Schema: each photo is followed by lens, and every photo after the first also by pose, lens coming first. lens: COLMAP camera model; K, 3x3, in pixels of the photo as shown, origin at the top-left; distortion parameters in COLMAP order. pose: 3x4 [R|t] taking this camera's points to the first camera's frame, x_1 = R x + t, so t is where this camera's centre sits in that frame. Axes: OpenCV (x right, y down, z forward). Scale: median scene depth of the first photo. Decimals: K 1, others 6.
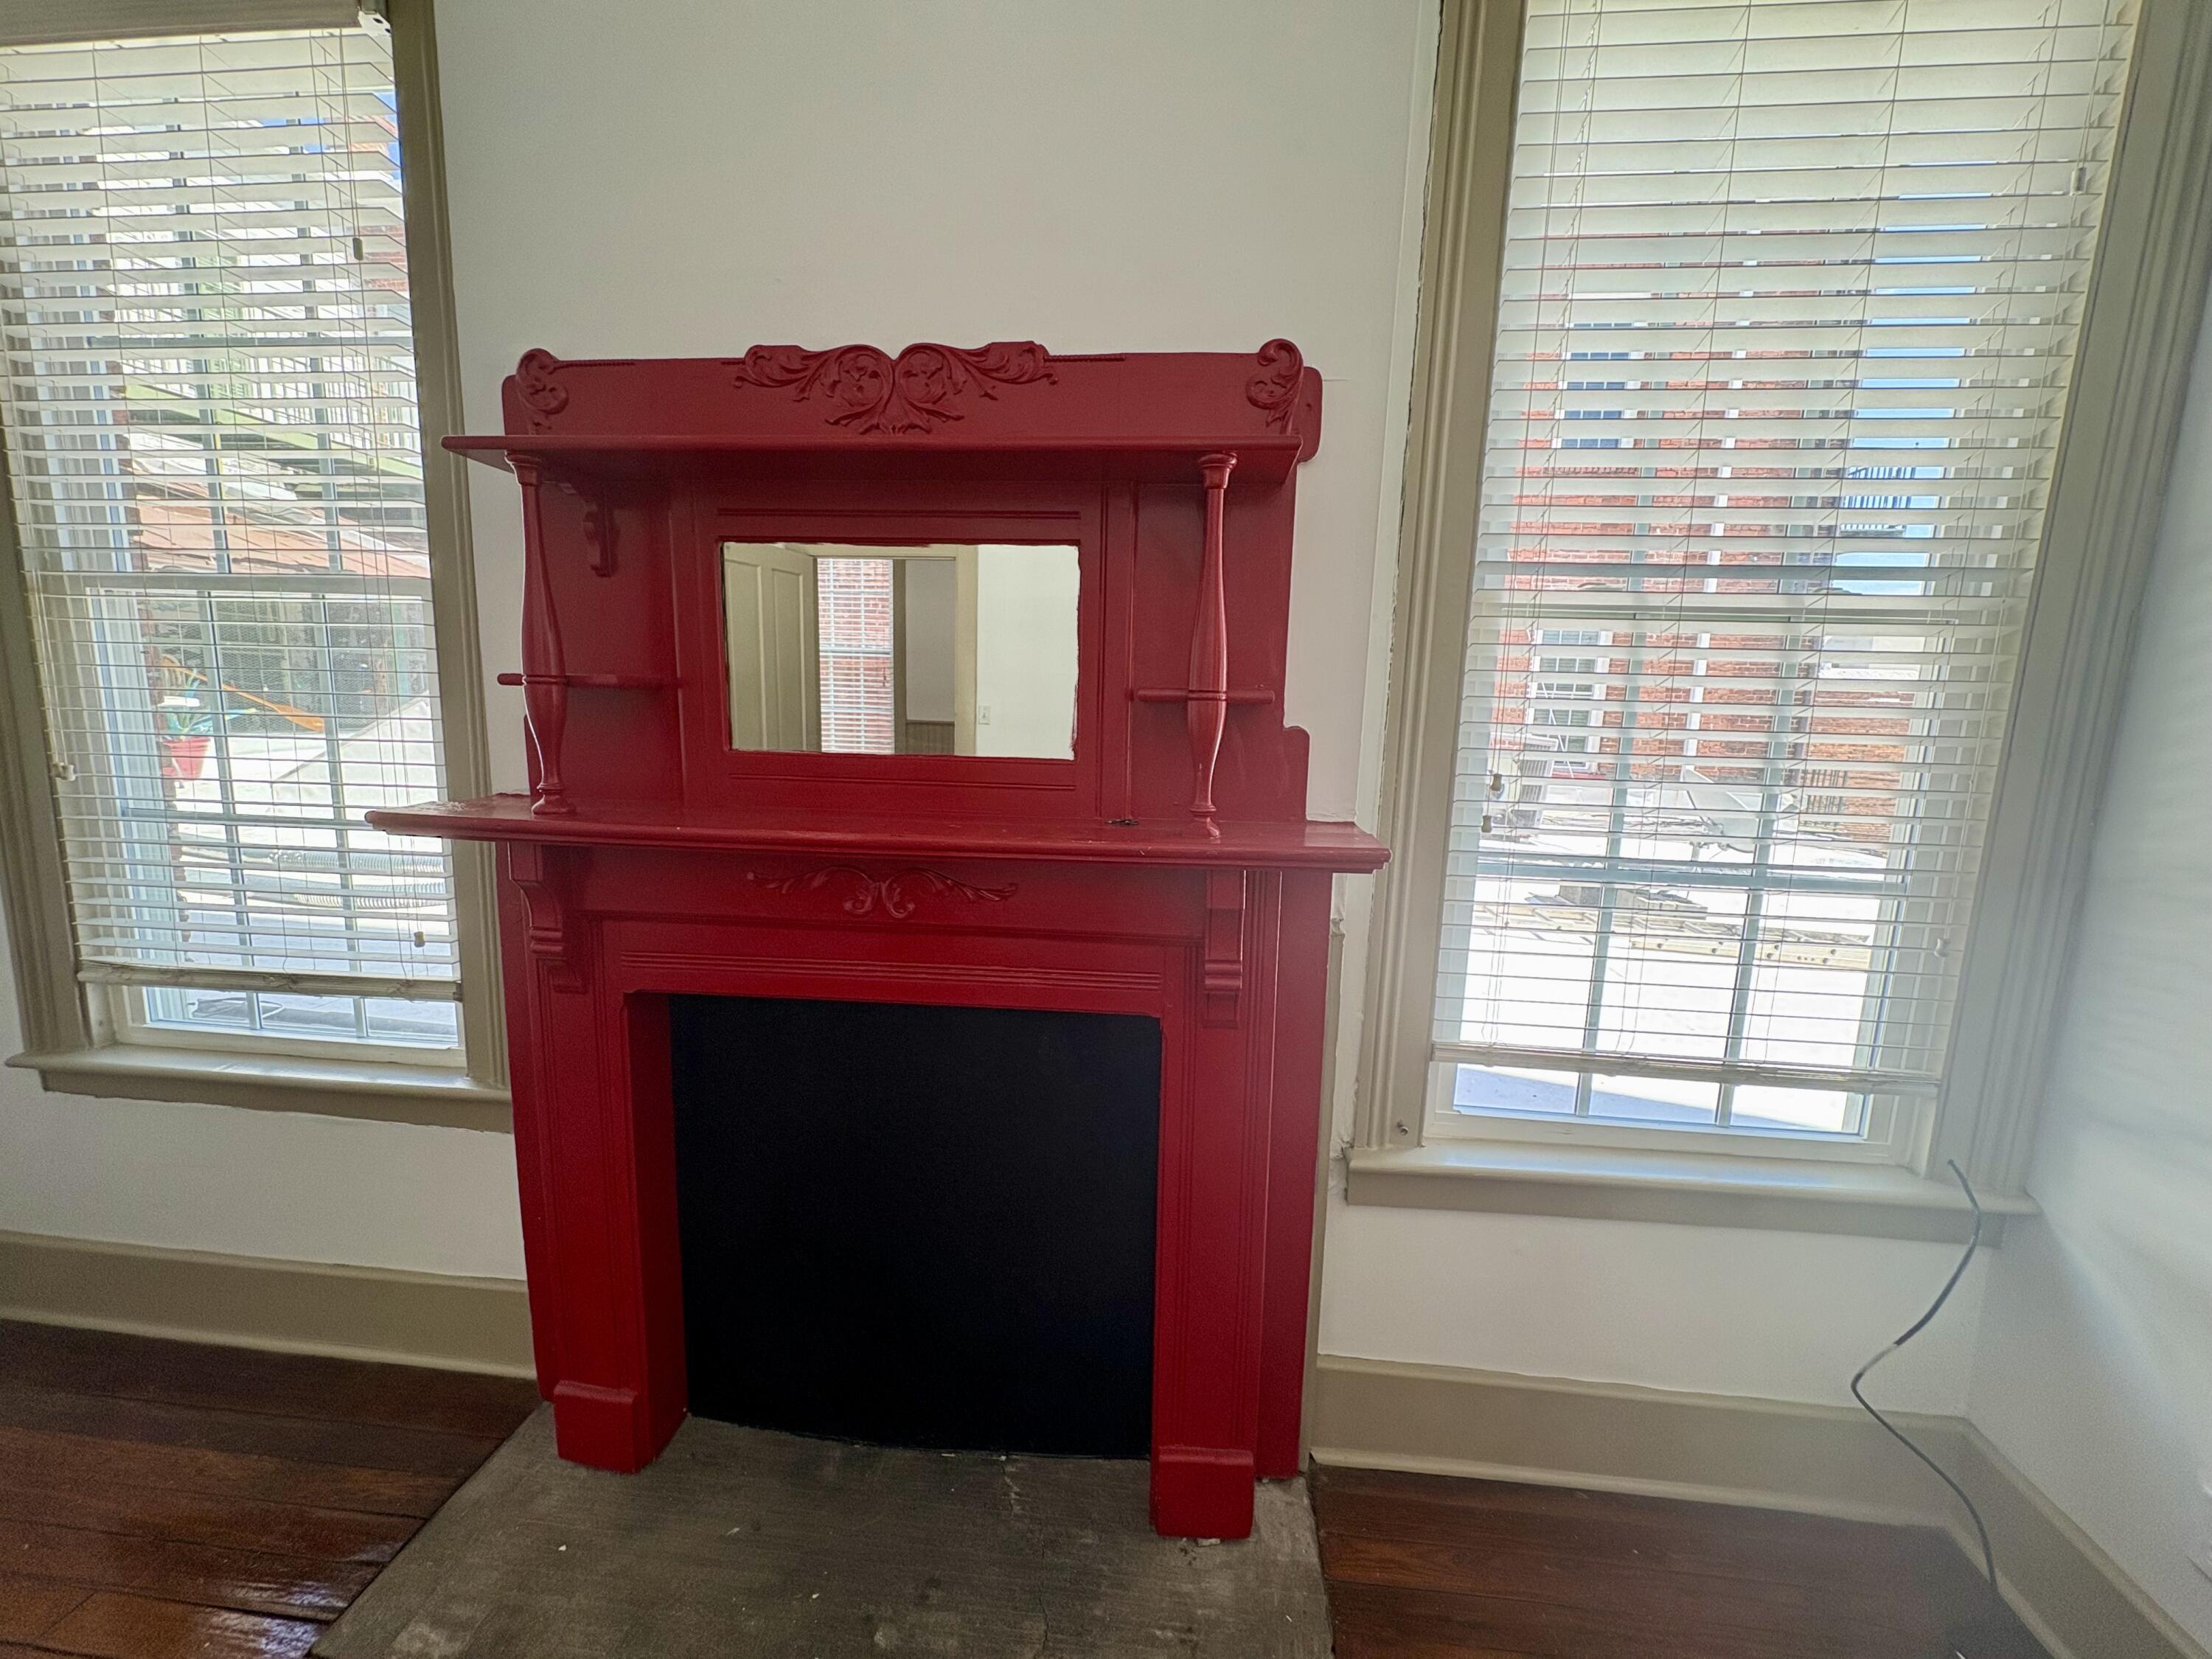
lens RADIAL K [[880.2, 0, 1106.9], [0, 880.2, 828.1], [0, 0, 1]] dist [0.000823, 0.000031]
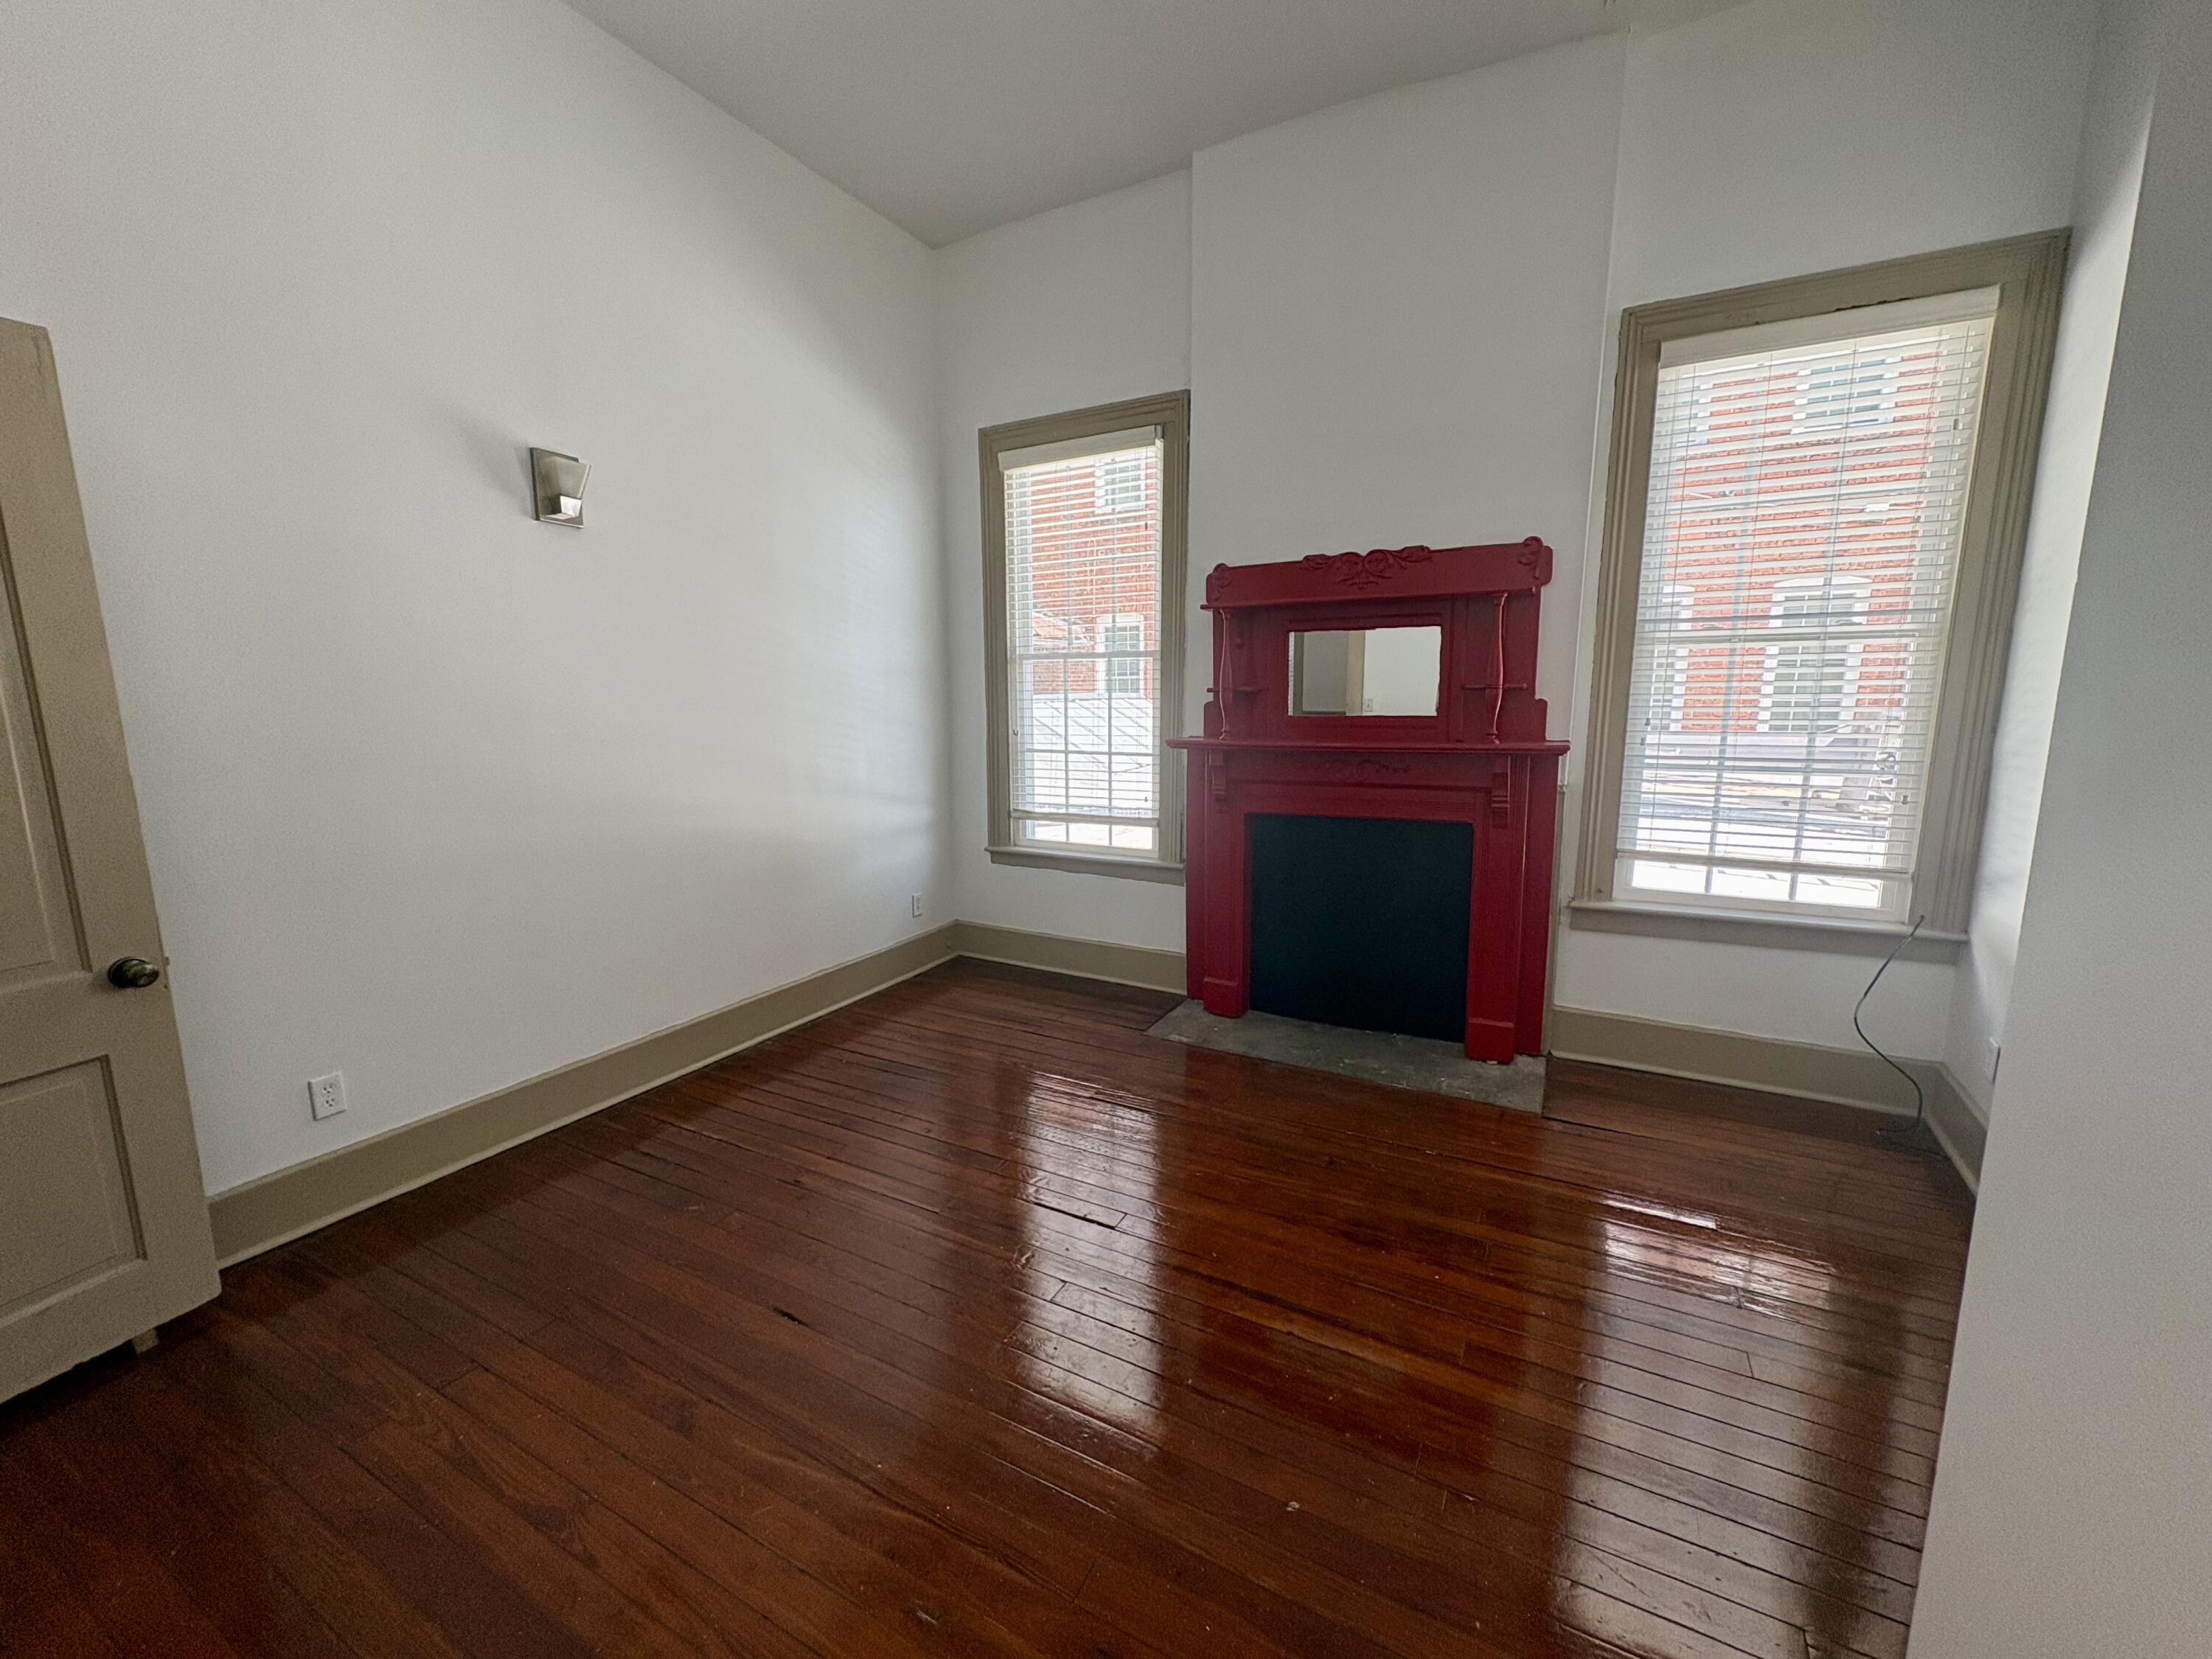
lens RADIAL K [[880.2, 0, 1106.9], [0, 880.2, 828.1], [0, 0, 1]] dist [0.000823, 0.000031]
pose [[0.933863, 0.021629, -0.356977, -0.013417], [-0.021880, 0.999755, 0.003335, 0.225891], [0.356962, 0.004696, 0.934107, -1.463332]]
